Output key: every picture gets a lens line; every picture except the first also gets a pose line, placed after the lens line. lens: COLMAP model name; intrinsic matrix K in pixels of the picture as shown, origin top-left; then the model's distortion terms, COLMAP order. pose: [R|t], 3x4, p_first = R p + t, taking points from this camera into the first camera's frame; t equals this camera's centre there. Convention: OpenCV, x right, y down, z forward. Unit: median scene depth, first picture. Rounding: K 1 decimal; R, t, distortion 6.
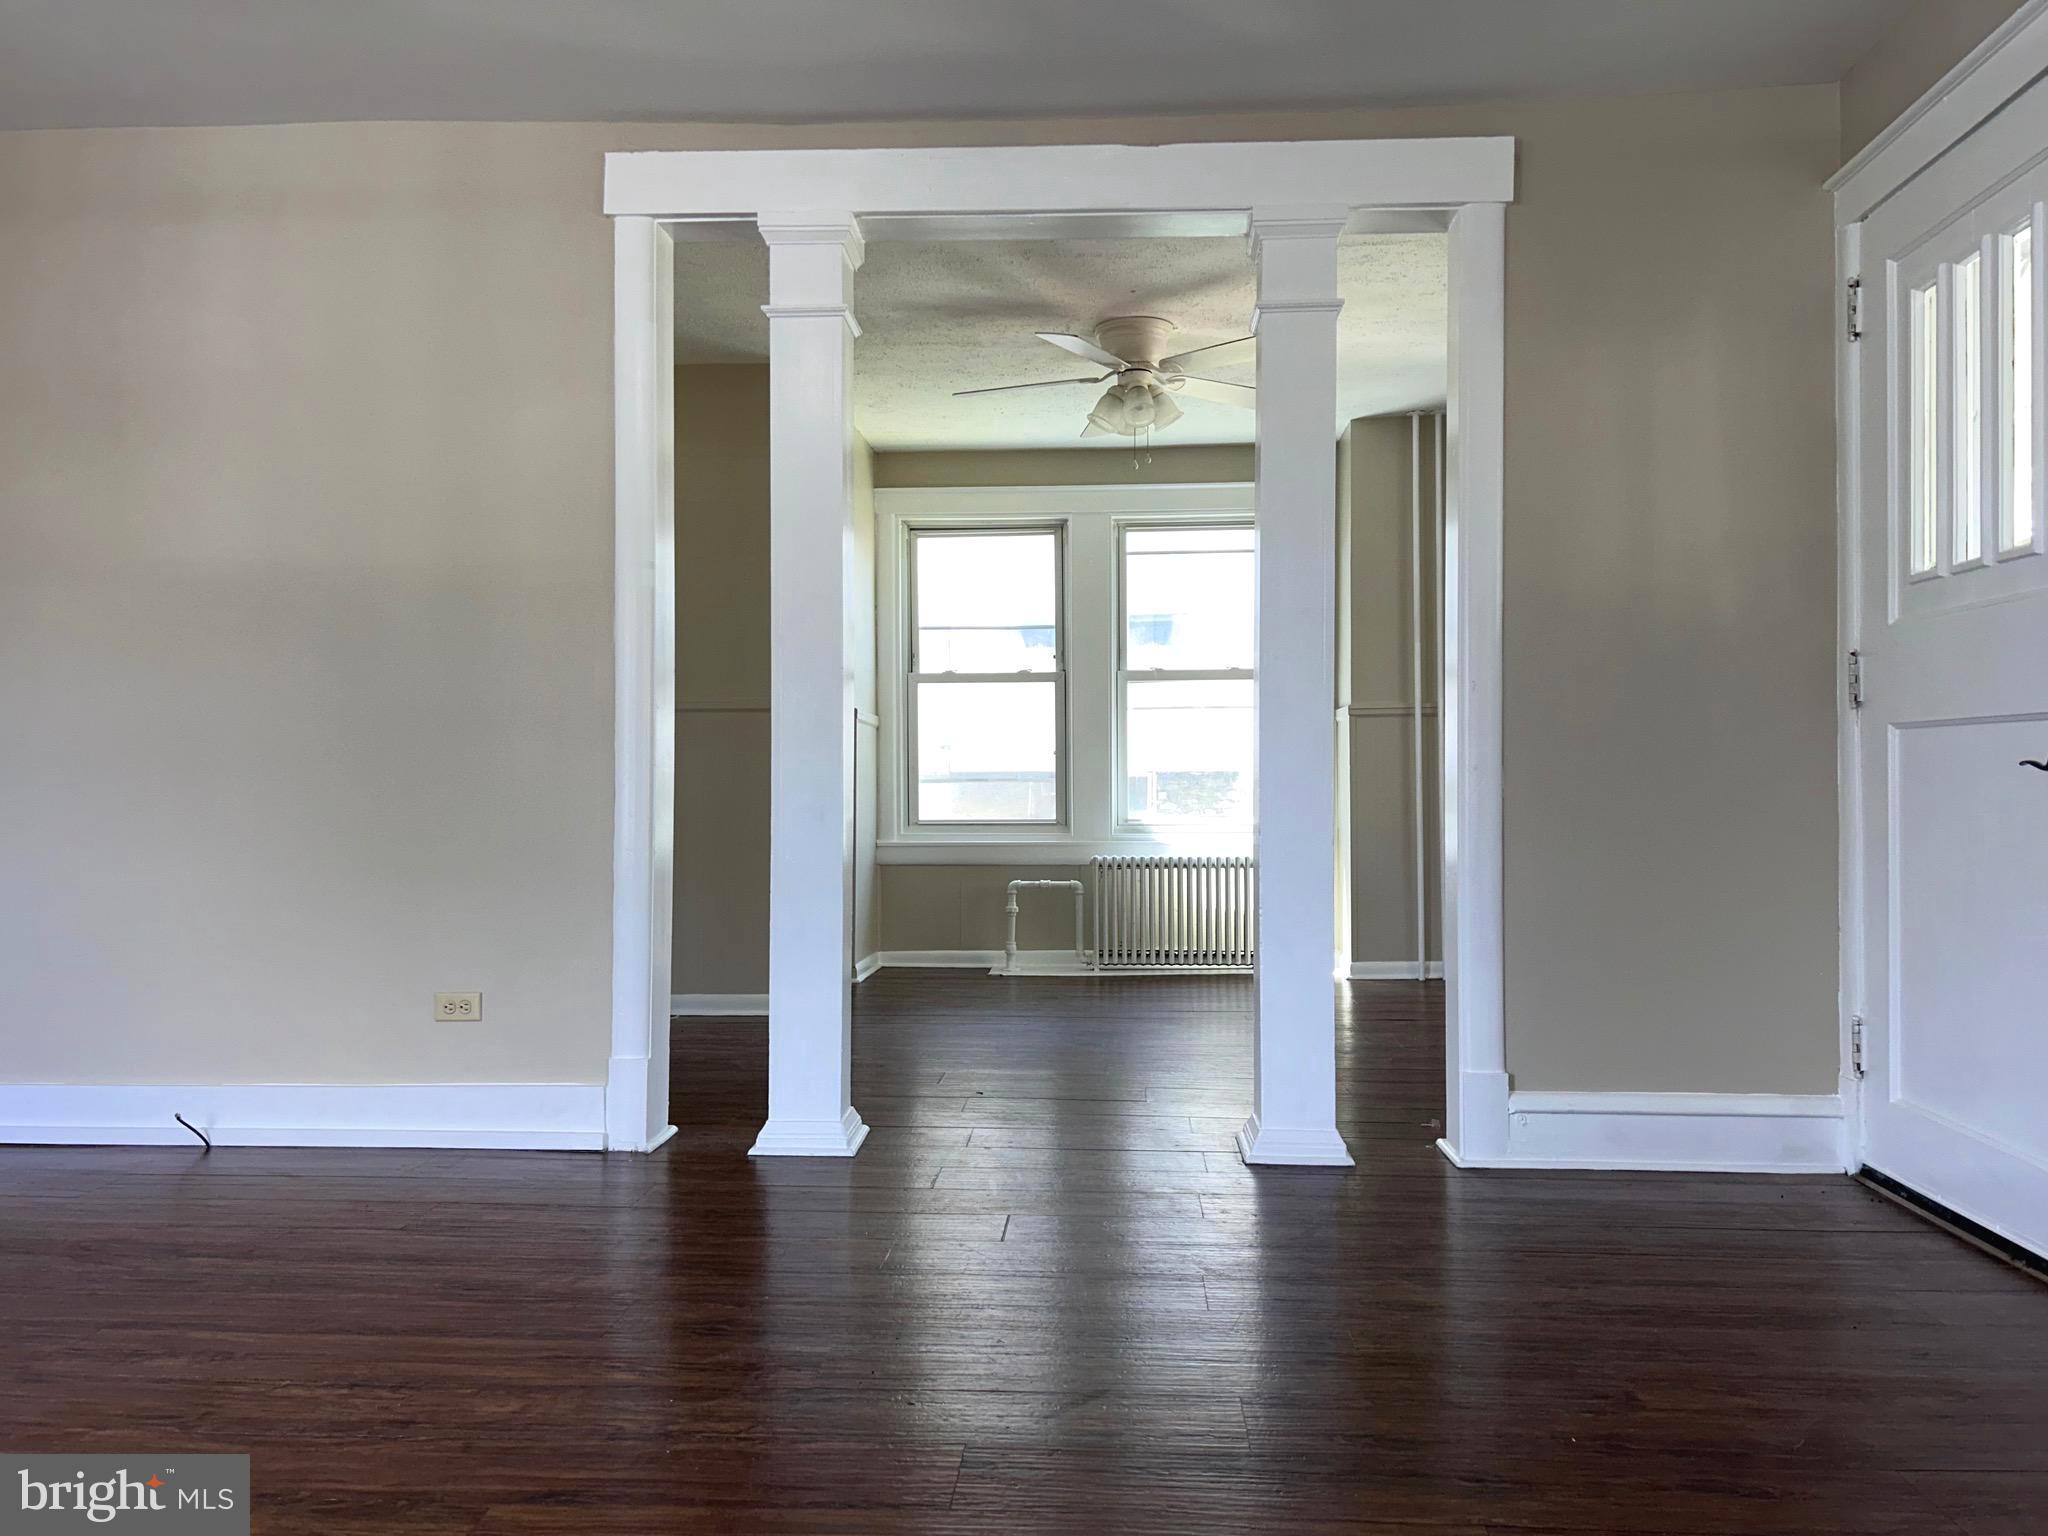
lens RADIAL K [[1539.1, 0, 1026.5], [0, 1539.1, 771.8], [0, 0, 1]] dist [0.072374, -0.078180]
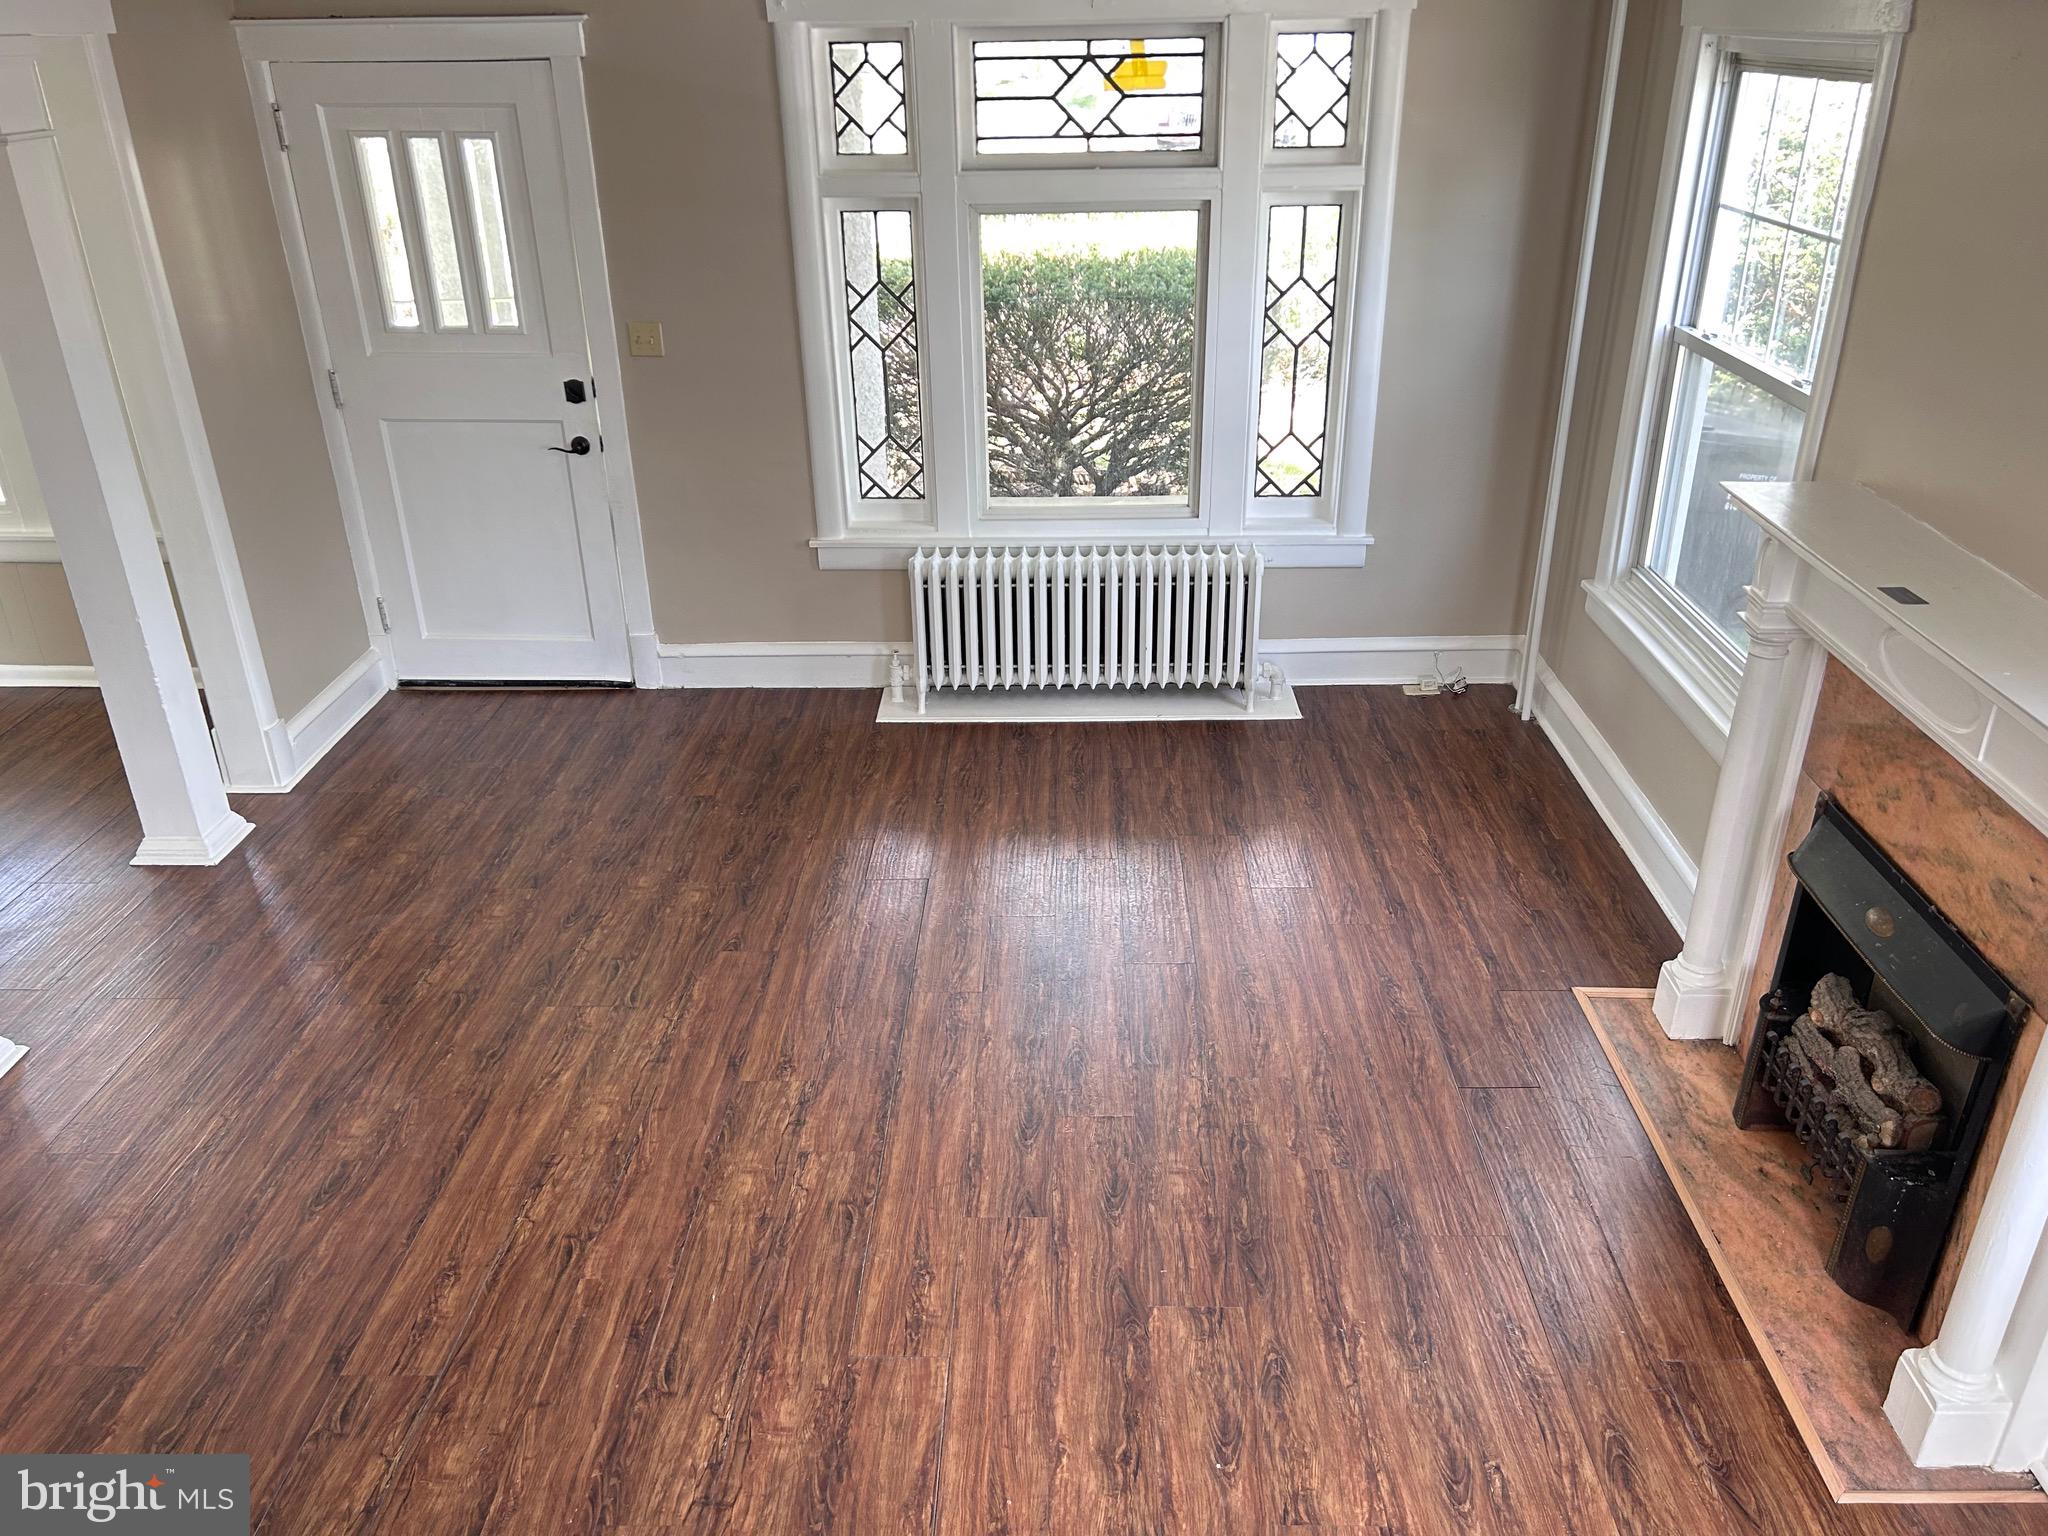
lens RADIAL K [[1546.0, 0, 1024.0], [0, 1546.0, 768.0], [0, 0, 1]] dist [0.110679, -0.153619]
pose [[-0.038278, -0.433429, 0.900375, -1.346152], [0.001913, 0.901002, 0.433812, -0.507144], [-0.999265, 0.018328, -0.033659, 0.484883]]
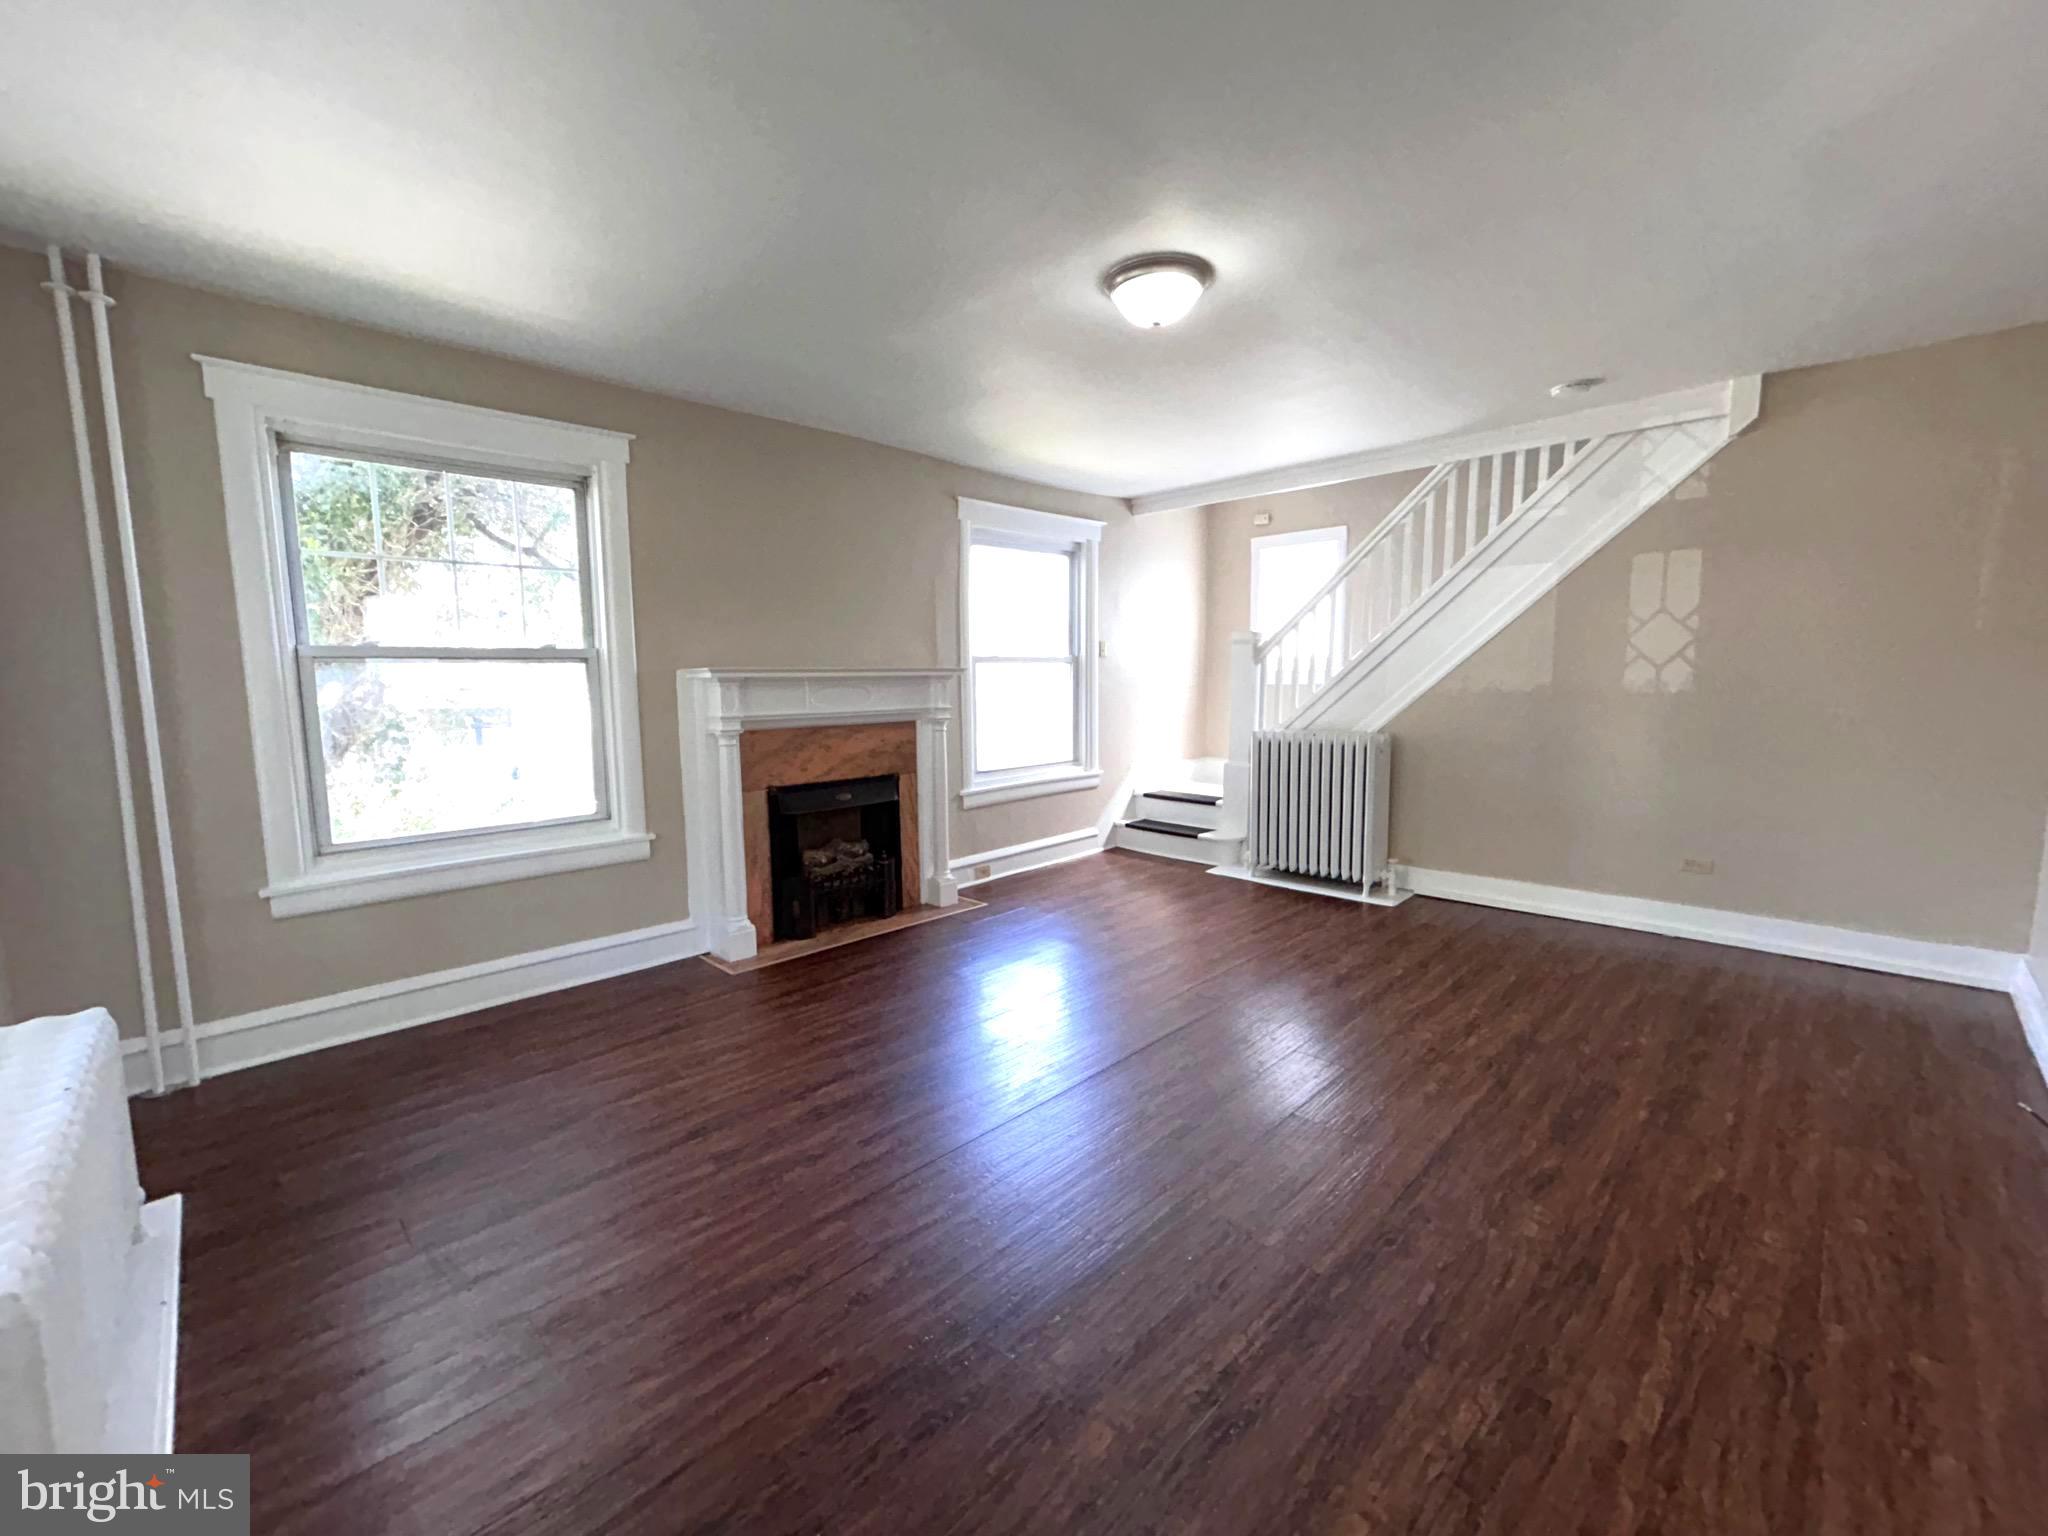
lens RADIAL K [[835.9, 0, 1020.8], [0, 835.9, 766.2], [0, 0, 1]] dist [0.001596, -0.000042]
pose [[-0.660503, 0.098102, -0.744387, 0.500686], [0.026158, 0.993832, 0.107766, -0.148810], [0.750368, 0.051708, -0.658995, 1.123243]]
